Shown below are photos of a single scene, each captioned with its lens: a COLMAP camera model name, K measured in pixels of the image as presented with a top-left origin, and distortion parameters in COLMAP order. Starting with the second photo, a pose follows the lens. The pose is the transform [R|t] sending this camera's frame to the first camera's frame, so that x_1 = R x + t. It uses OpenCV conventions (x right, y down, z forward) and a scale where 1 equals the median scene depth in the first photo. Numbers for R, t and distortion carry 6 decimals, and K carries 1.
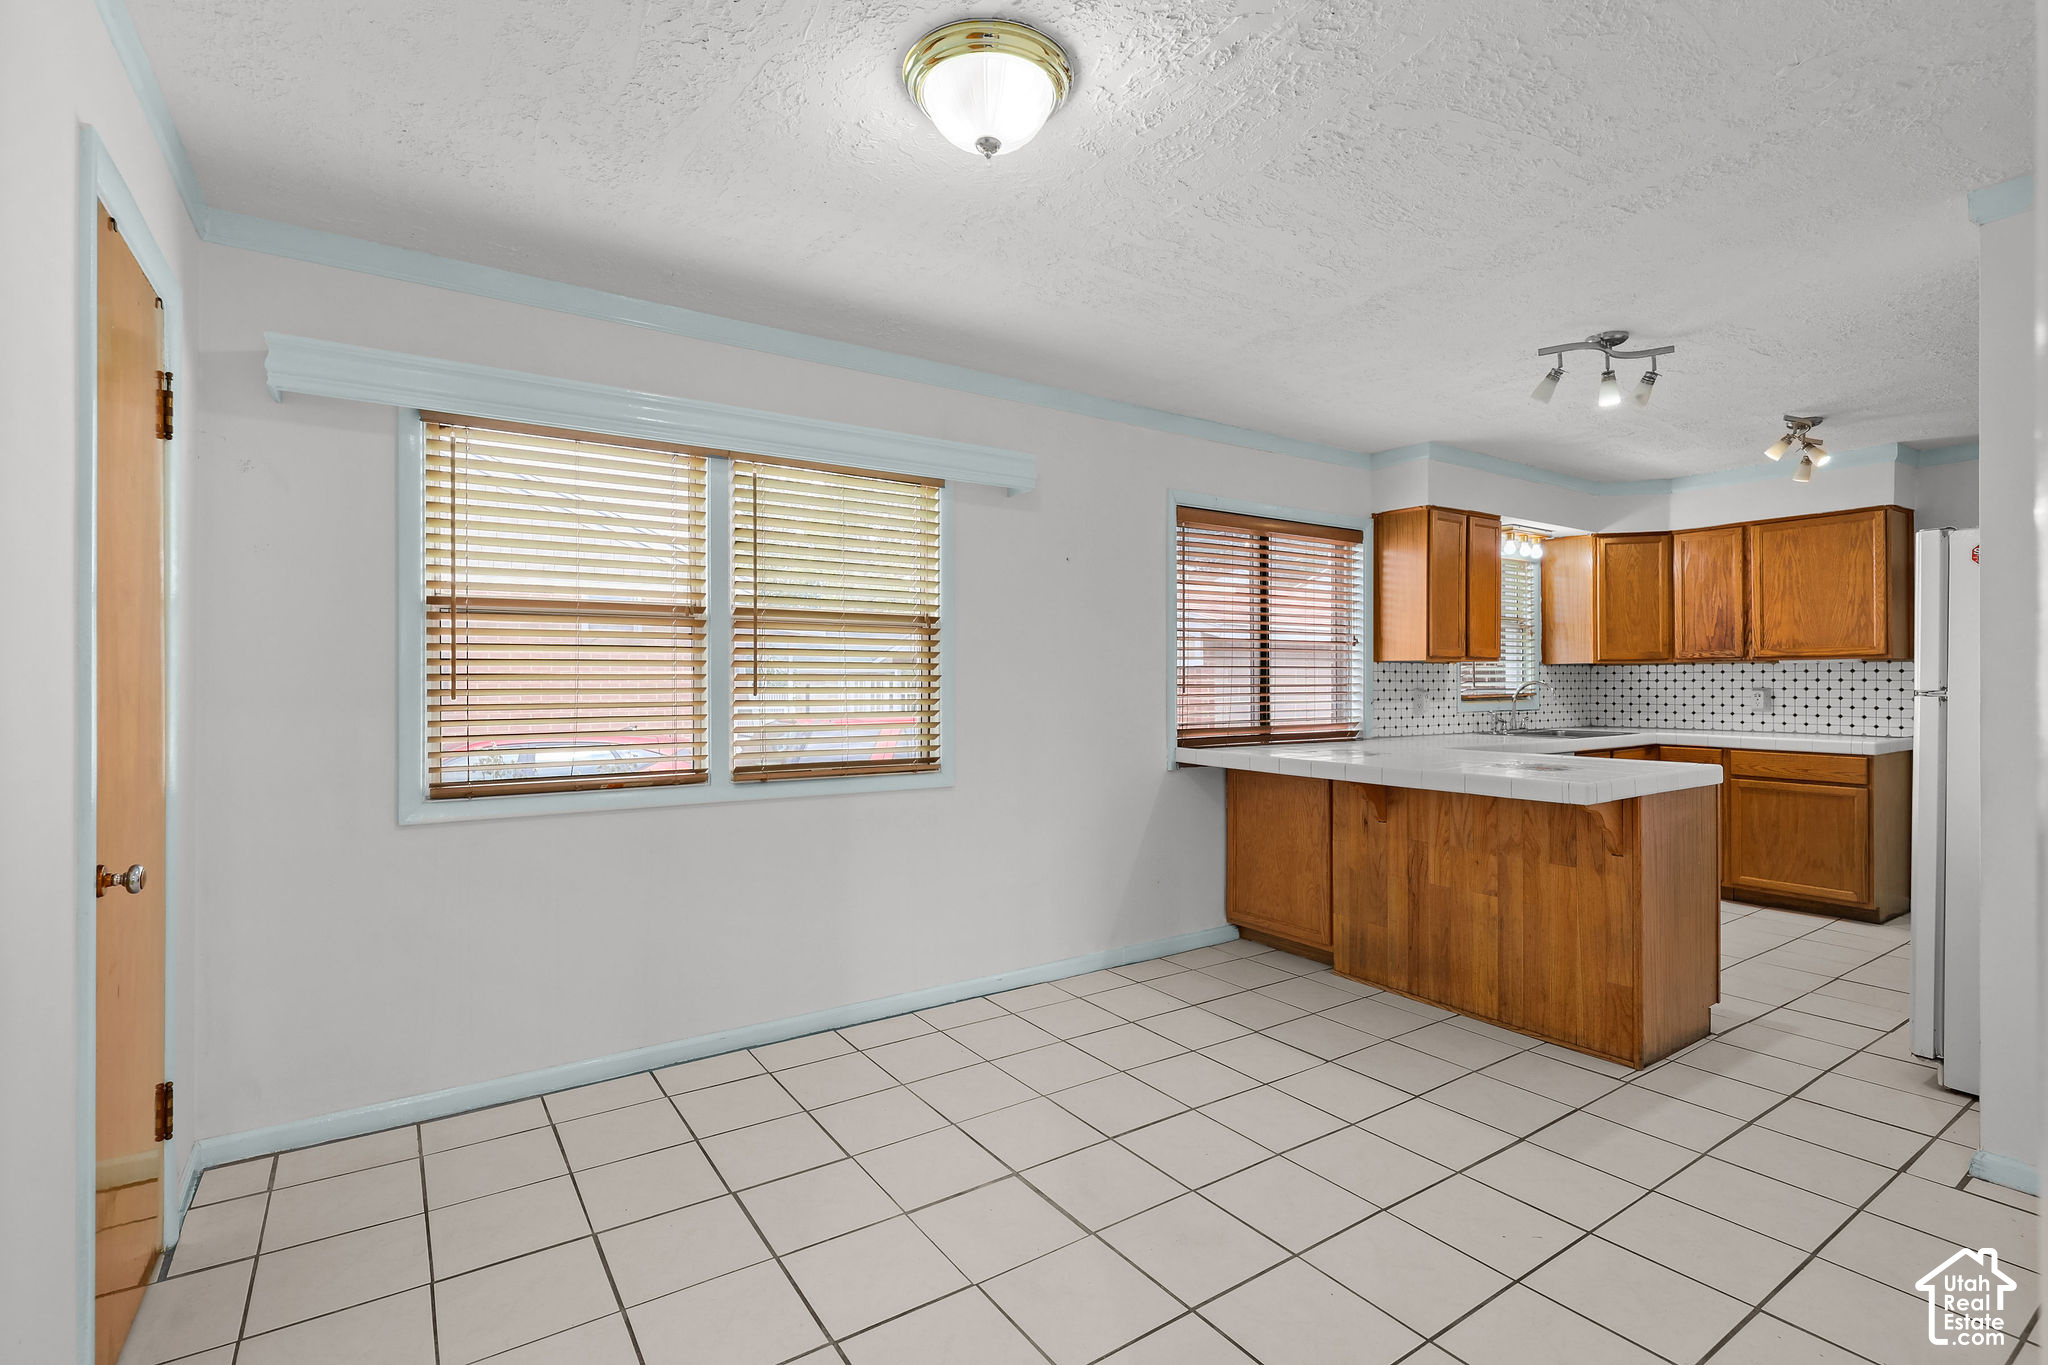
lens RADIAL K [[926.1, 0, 1024.0], [0, 926.1, 682.5], [0, 0, 1]] dist [0.002320, 0.000307]
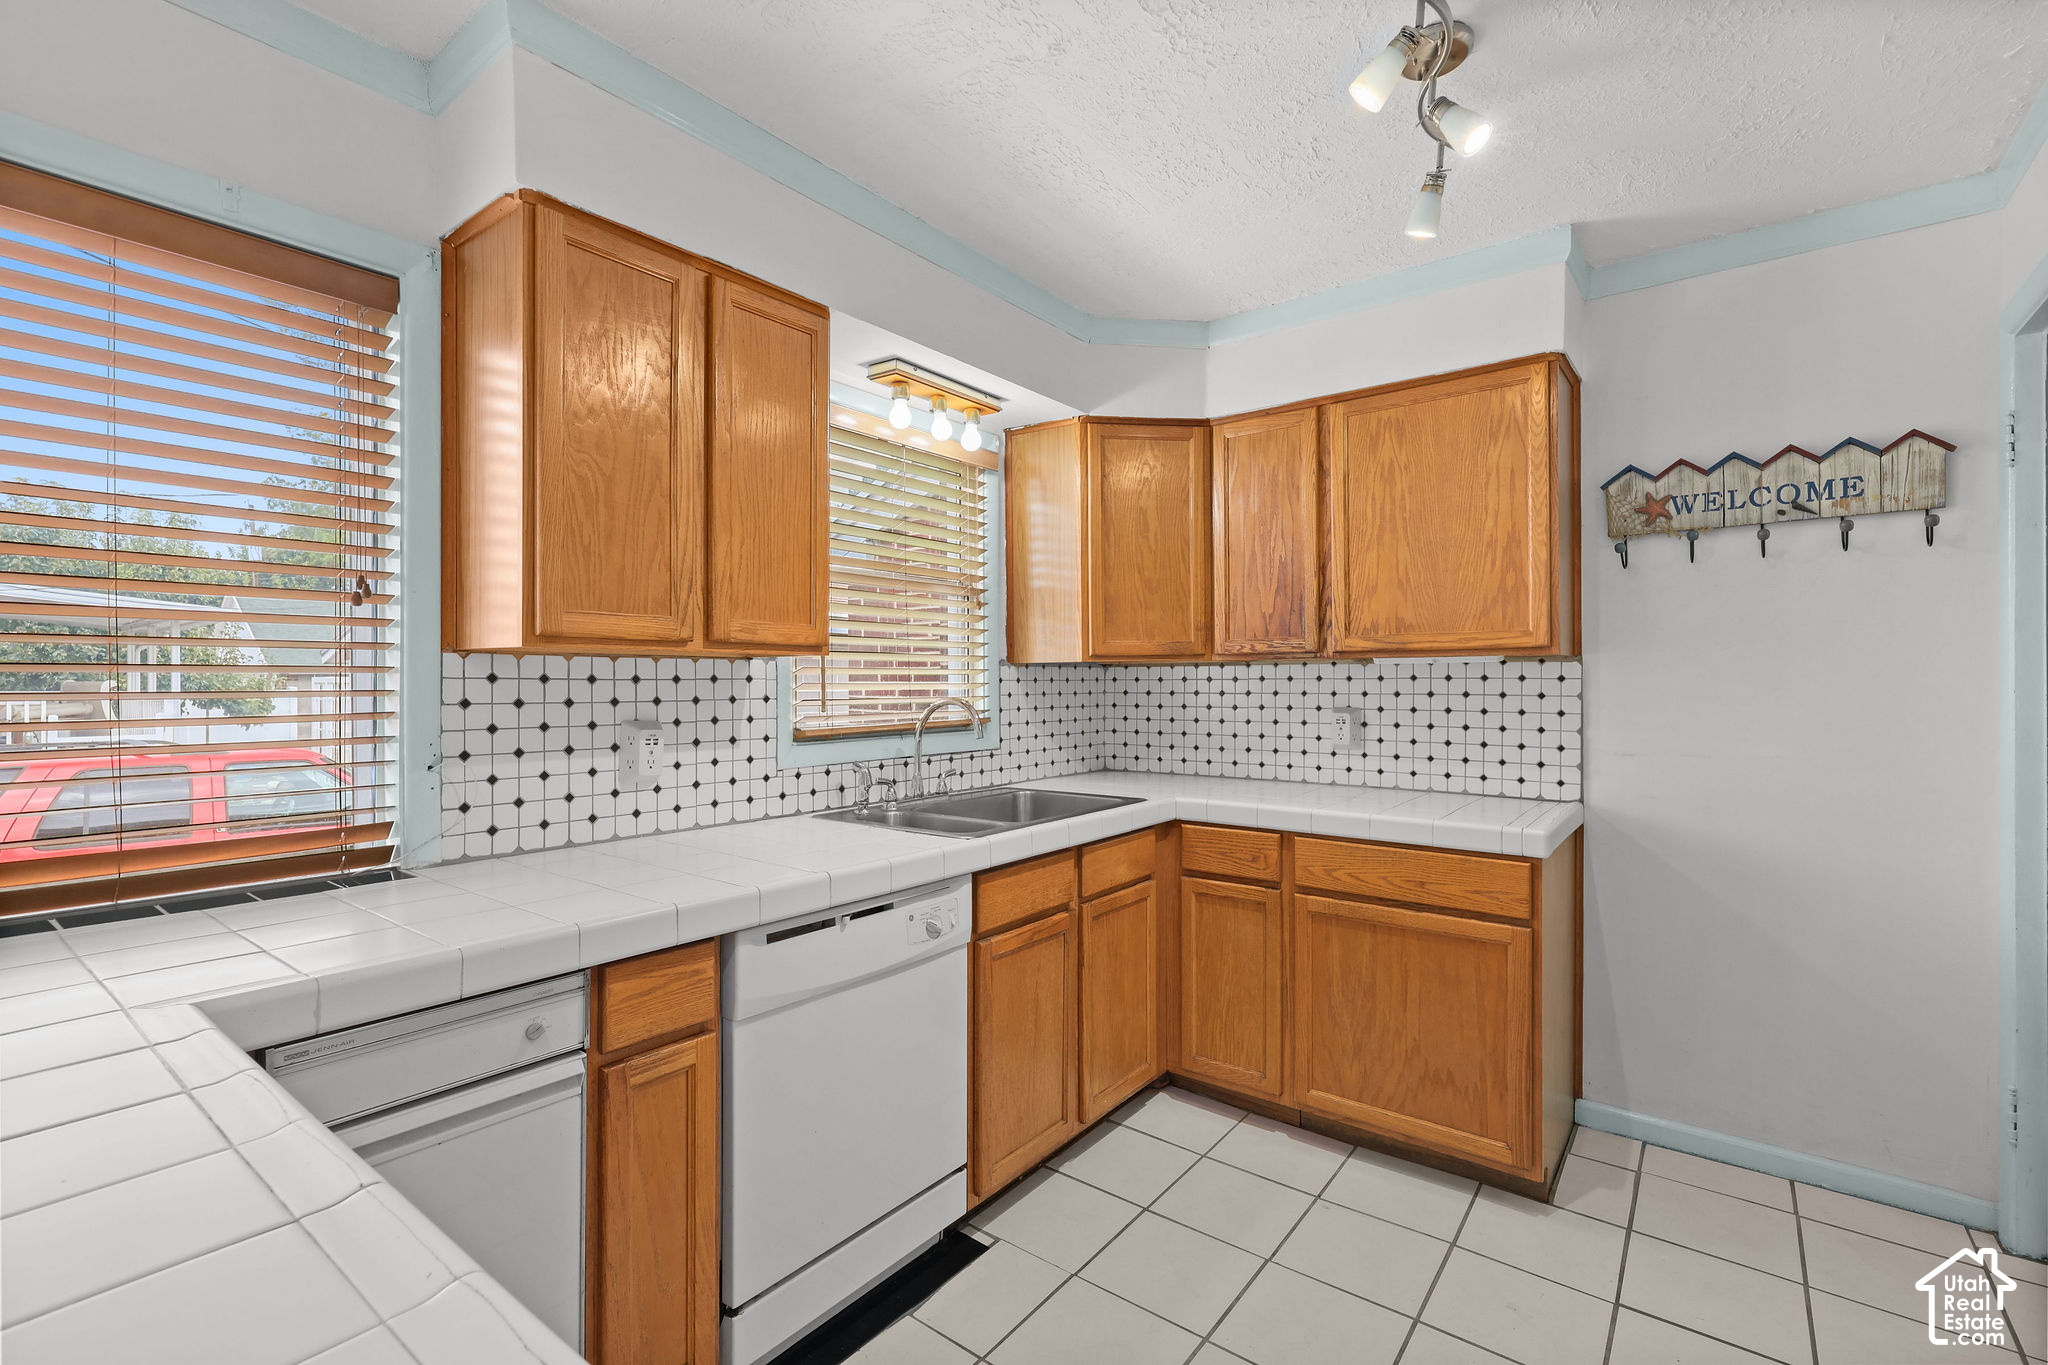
lens RADIAL K [[887.1, 0, 1024.0], [0, 887.1, 682.5], [0, 0, 1]] dist [0.000776, 0.000145]
pose [[0.949833, -0.000074, 0.312759, 0.461349], [0.000036, 1.000000, 0.000125, -0.009838], [-0.312759, -0.000107, 0.949833, 0.575834]]
